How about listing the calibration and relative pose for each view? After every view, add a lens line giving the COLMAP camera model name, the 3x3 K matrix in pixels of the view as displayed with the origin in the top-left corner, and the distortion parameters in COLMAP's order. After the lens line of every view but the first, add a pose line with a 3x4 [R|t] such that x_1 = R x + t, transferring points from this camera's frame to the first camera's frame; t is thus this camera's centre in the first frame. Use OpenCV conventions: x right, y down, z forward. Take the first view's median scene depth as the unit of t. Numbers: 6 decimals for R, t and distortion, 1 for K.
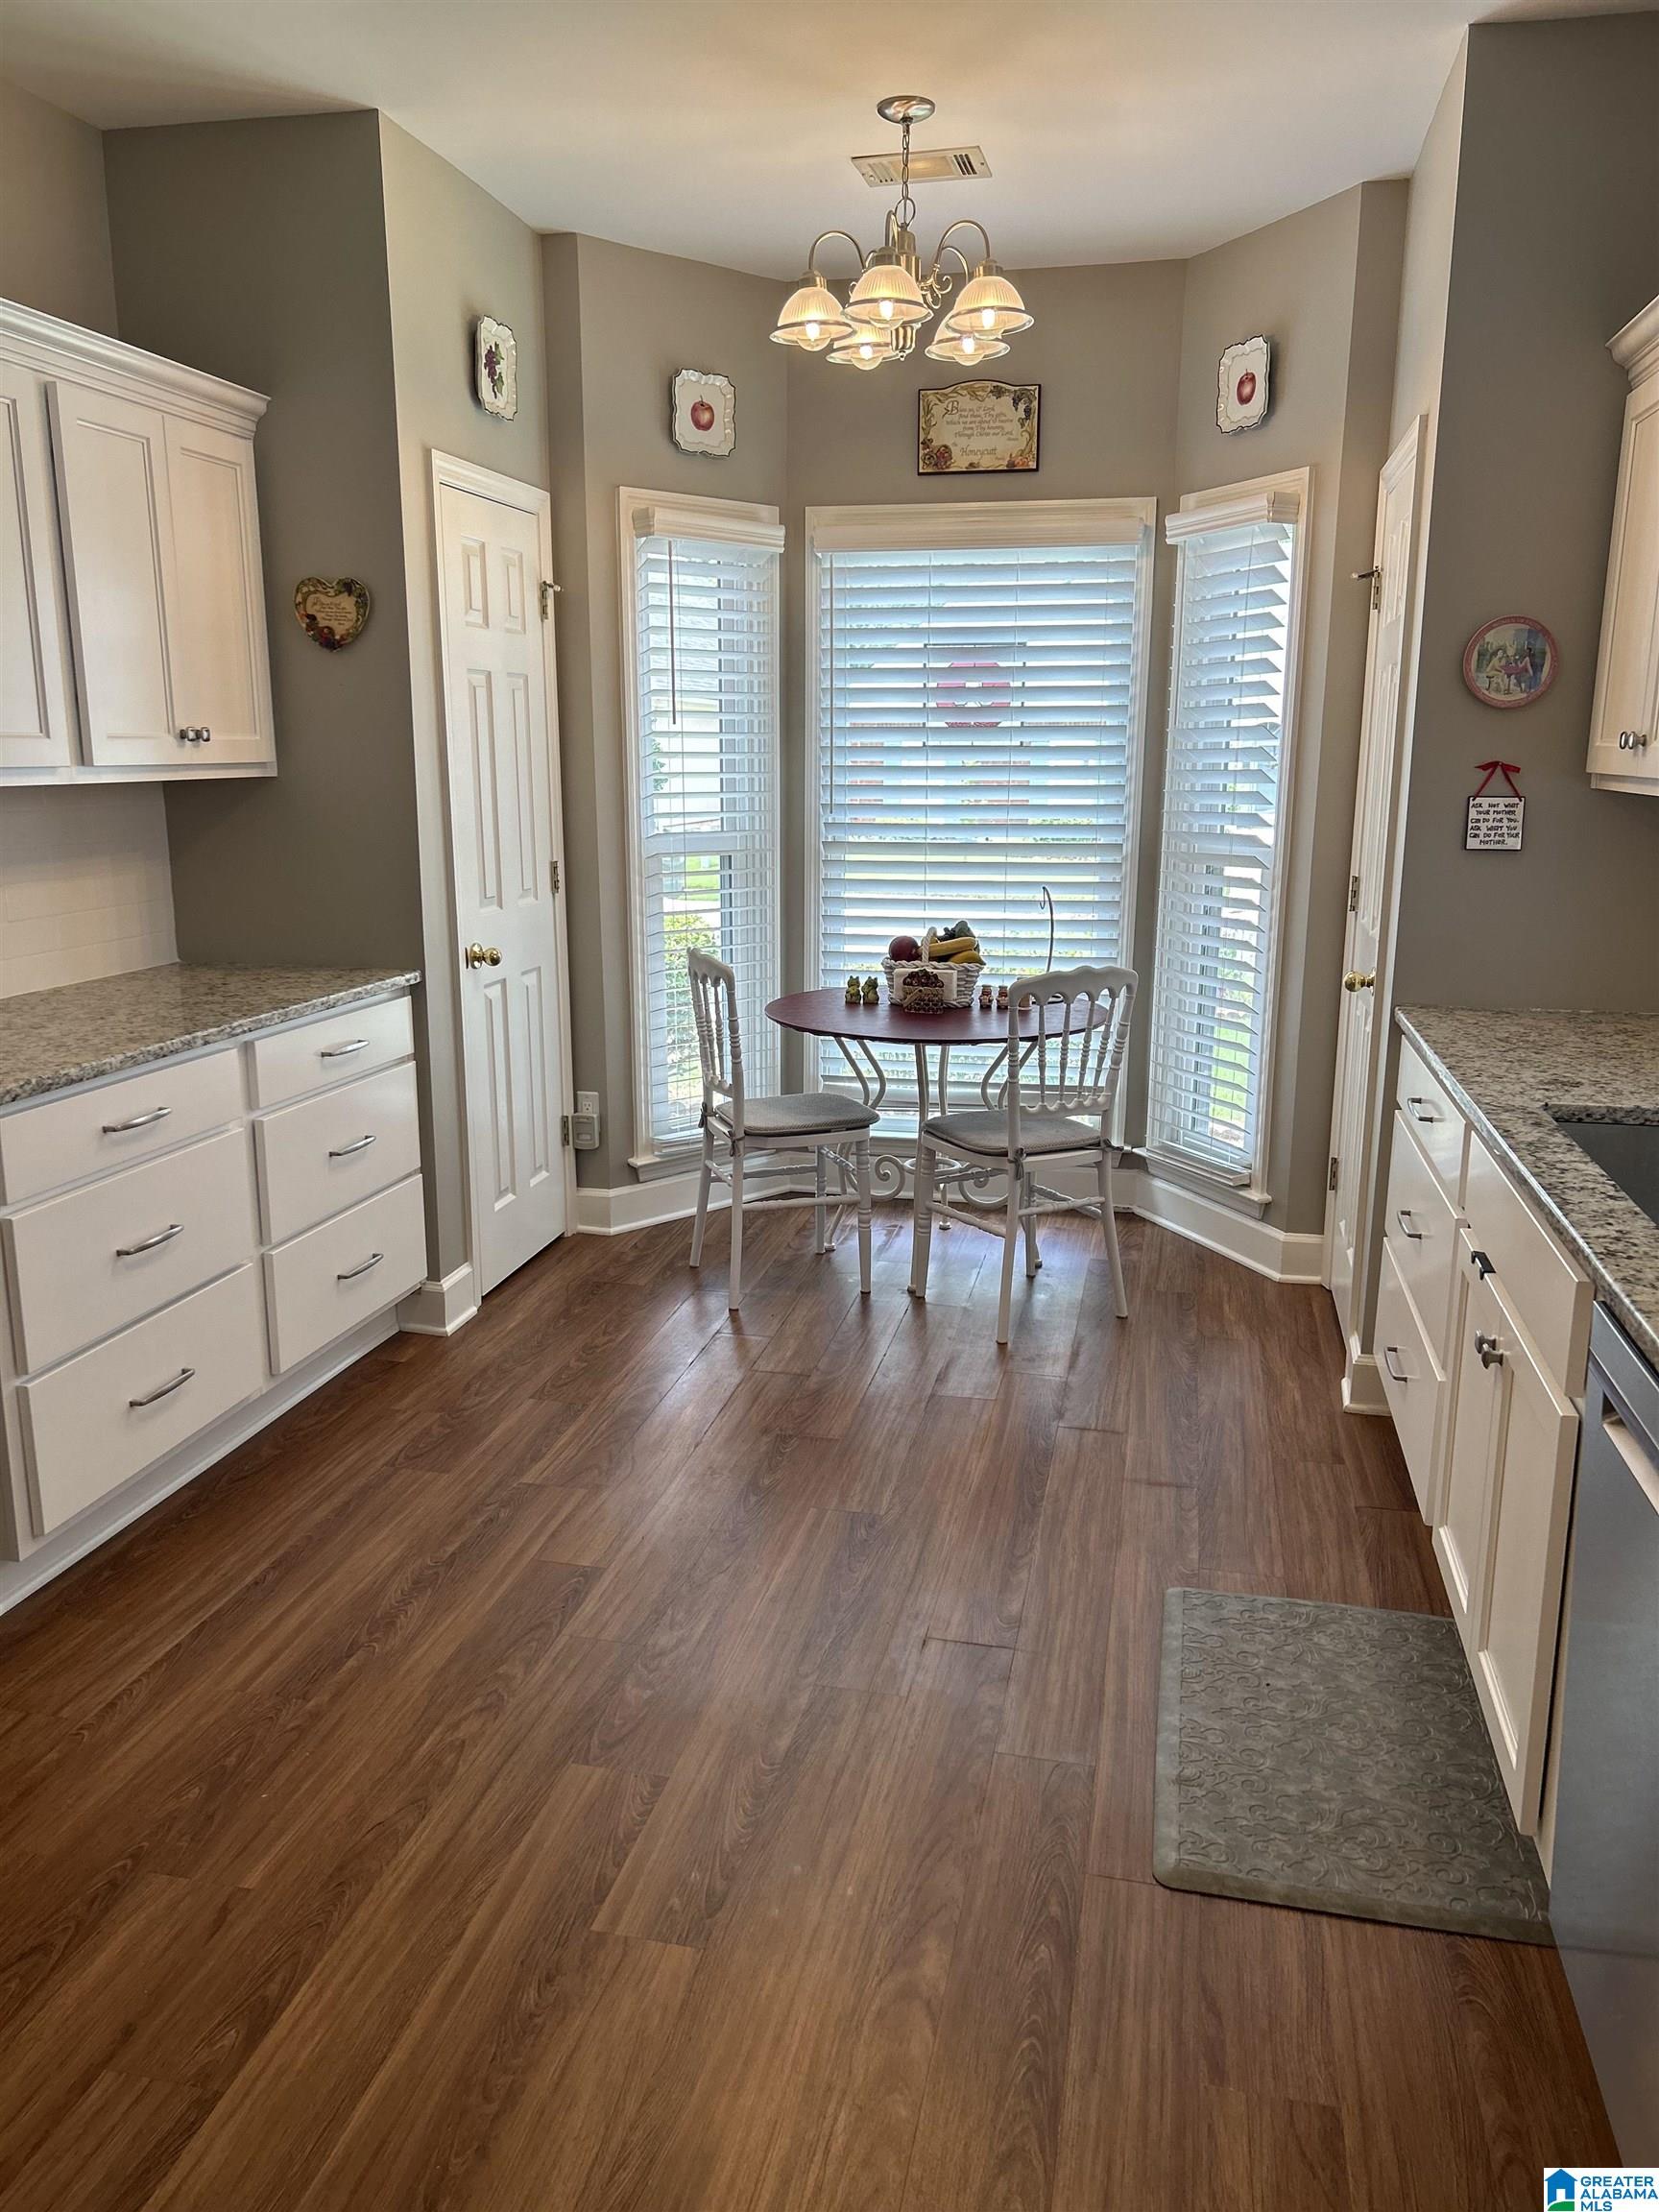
lens RADIAL K [[1675.6, 0, 828.7], [0, 1675.6, 1114.9], [0, 0, 1]] dist [0.053206, -0.074861]
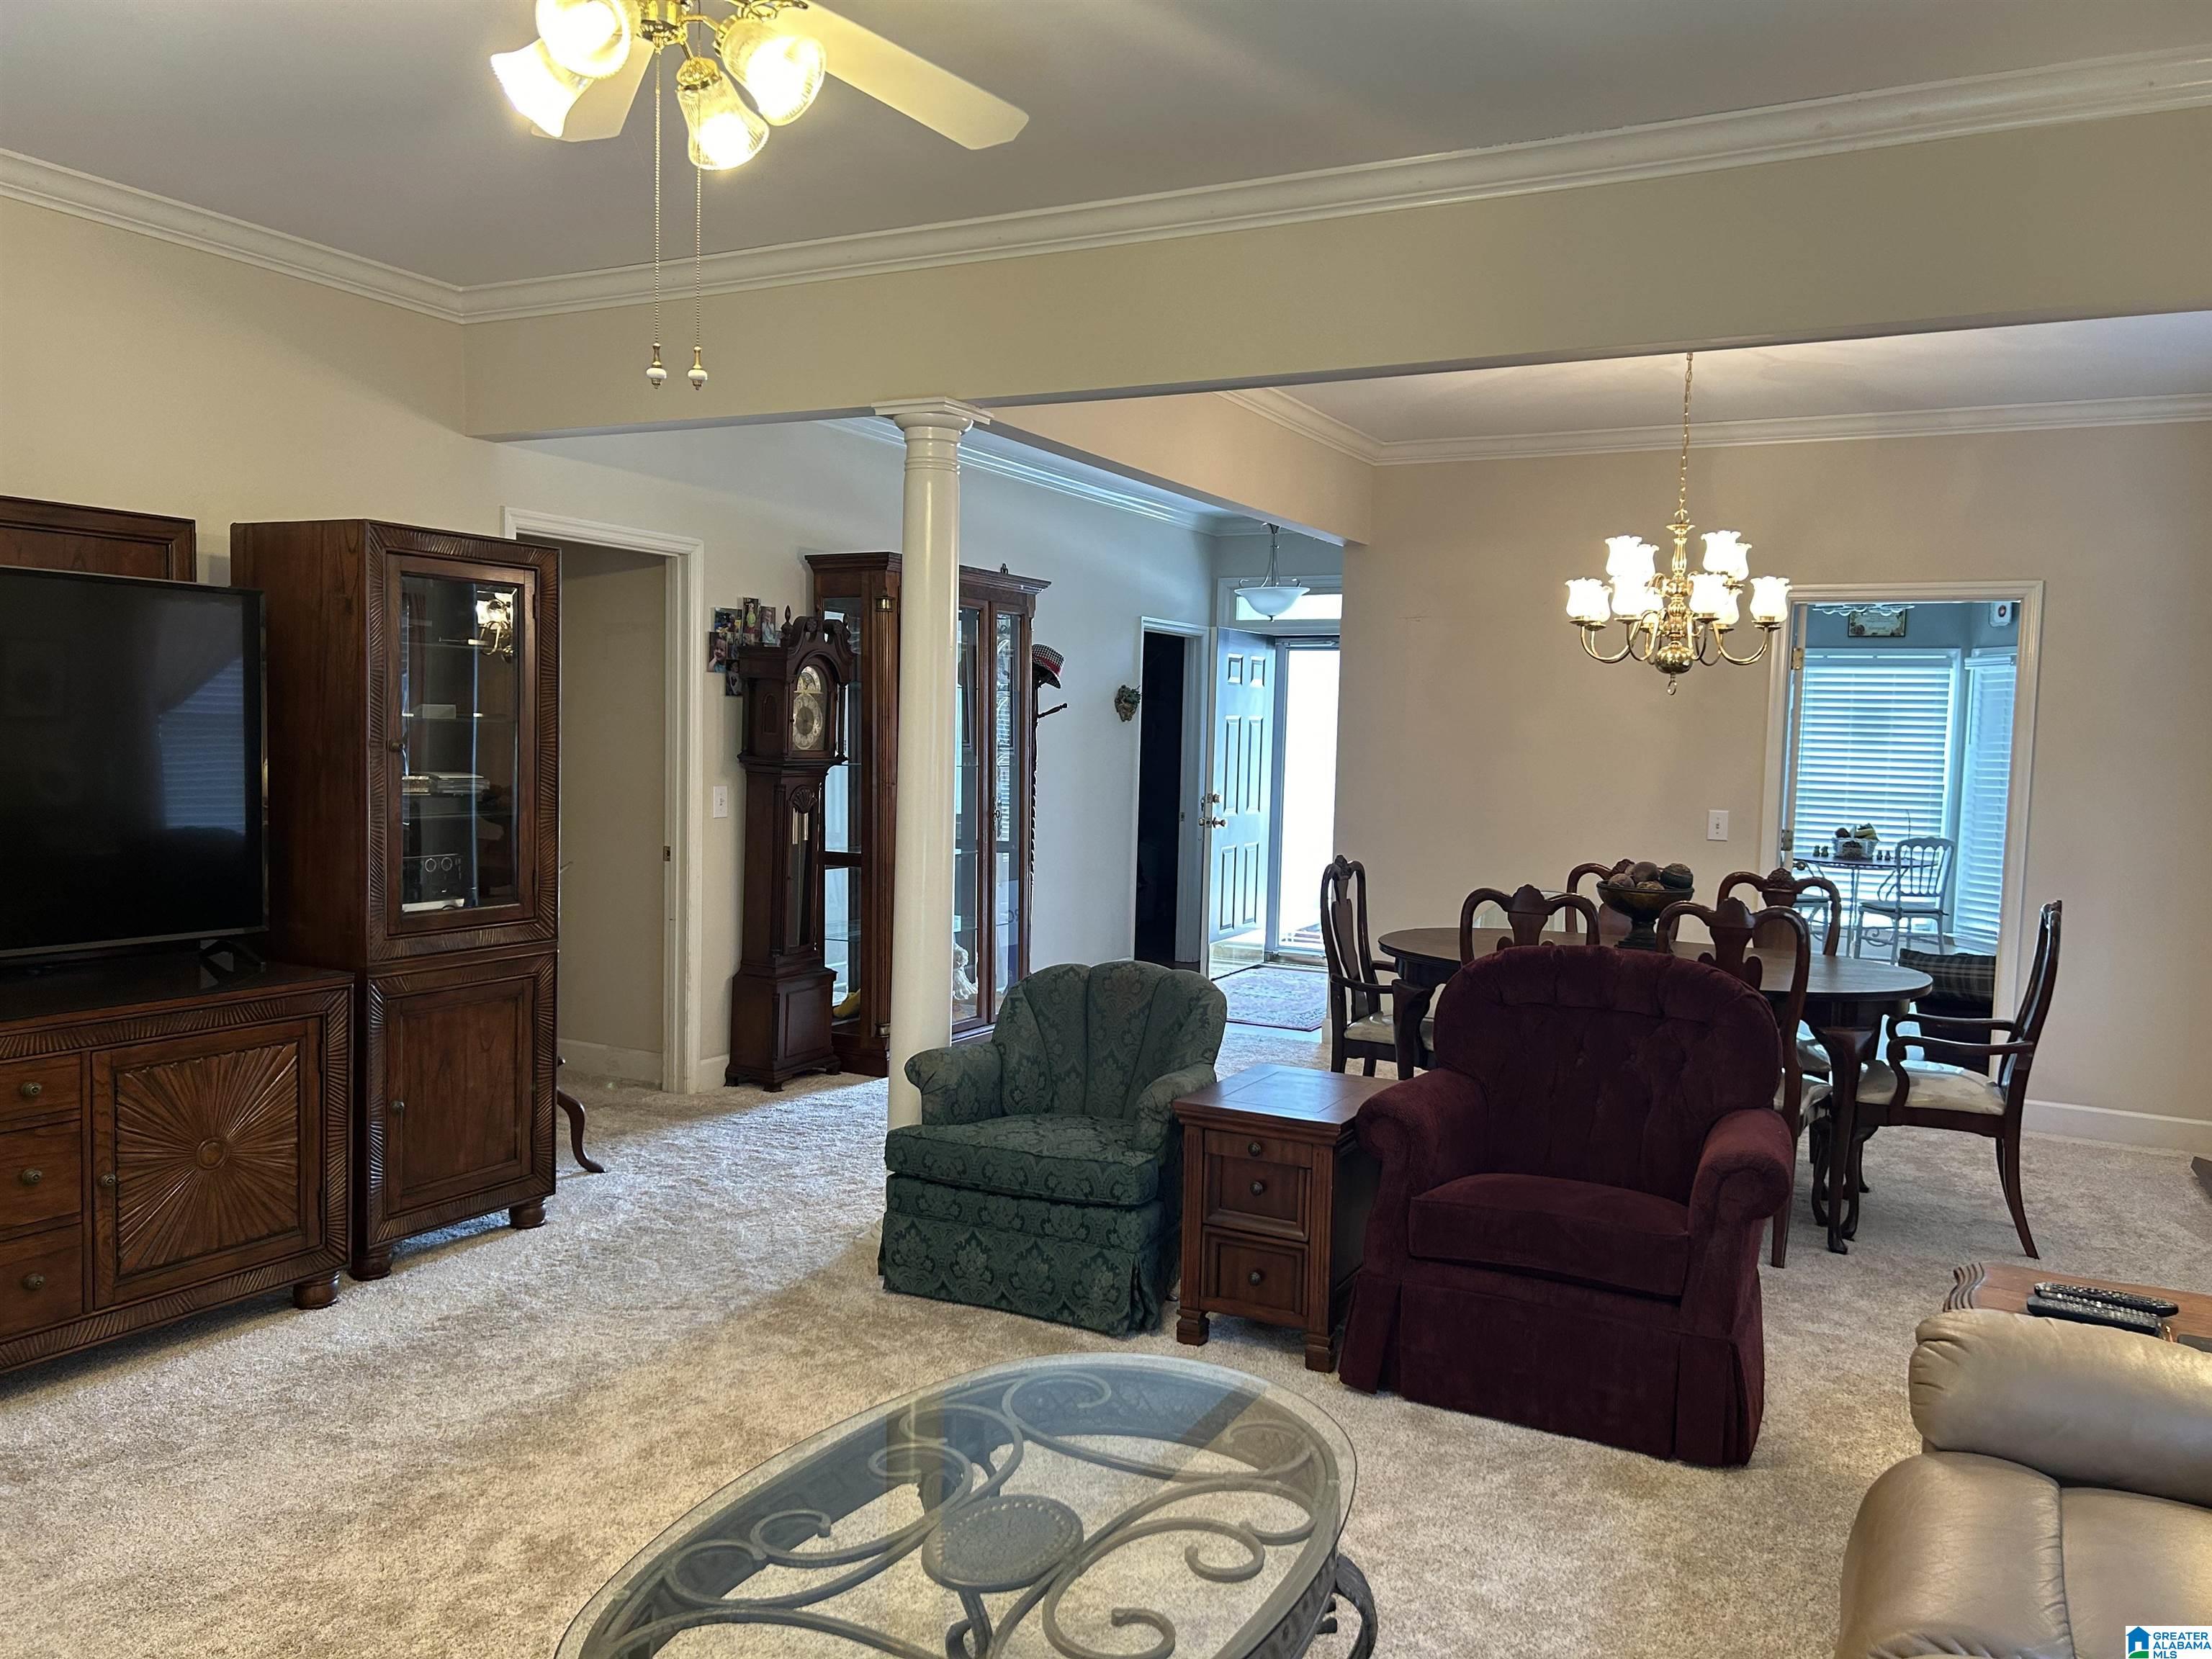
lens RADIAL K [[1675.6, 0, 1104.7], [0, 1675.6, 829.9], [0, 0, 1]] dist [0.053206, -0.074861]
pose [[0.966298, 0.043020, -0.253805, -0.354680], [-0.080089, 0.987248, -0.137577, 0.305872], [0.244650, 0.153267, 0.957421, -1.528509]]
